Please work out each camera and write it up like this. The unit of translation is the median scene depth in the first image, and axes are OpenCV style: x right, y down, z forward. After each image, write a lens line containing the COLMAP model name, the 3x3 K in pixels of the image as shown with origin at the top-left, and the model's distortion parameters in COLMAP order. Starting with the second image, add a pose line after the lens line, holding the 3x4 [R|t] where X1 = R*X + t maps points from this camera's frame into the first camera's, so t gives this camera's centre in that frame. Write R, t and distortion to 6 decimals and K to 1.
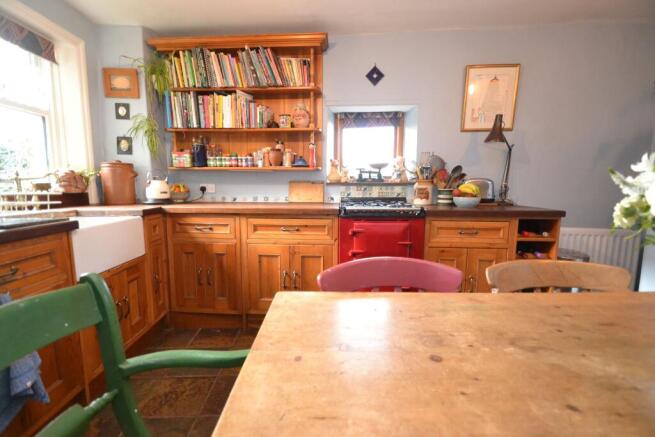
lens RADIAL K [[293.9, 0, 321.6], [0, 293.9, 221.9], [0, 0, 1]] dist [0.010844, -0.006811]
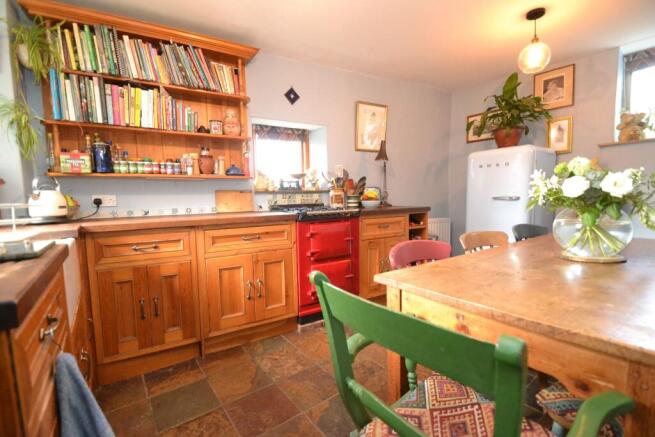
lens RADIAL K [[293.9, 0, 325.1], [0, 293.9, 219.7], [0, 0, 1]] dist [0.010844, -0.006811]
pose [[0.822969, -0.066974, 0.564125, -0.401154], [0.092287, 0.995597, -0.016432, 0.003252], [-0.560541, 0.065585, 0.825526, 0.037161]]
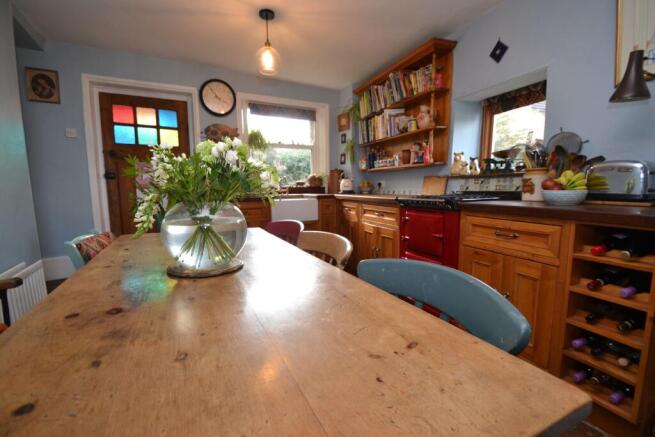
lens RADIAL K [[293.9, 0, 325.5], [0, 293.9, 221.7], [0, 0, 1]] dist [0.010844, -0.006811]
pose [[0.439711, 0.100232, -0.892529, 0.832865], [-0.099933, 0.993043, 0.062288, 0.001363], [0.892562, 0.061804, 0.446668, 0.194240]]
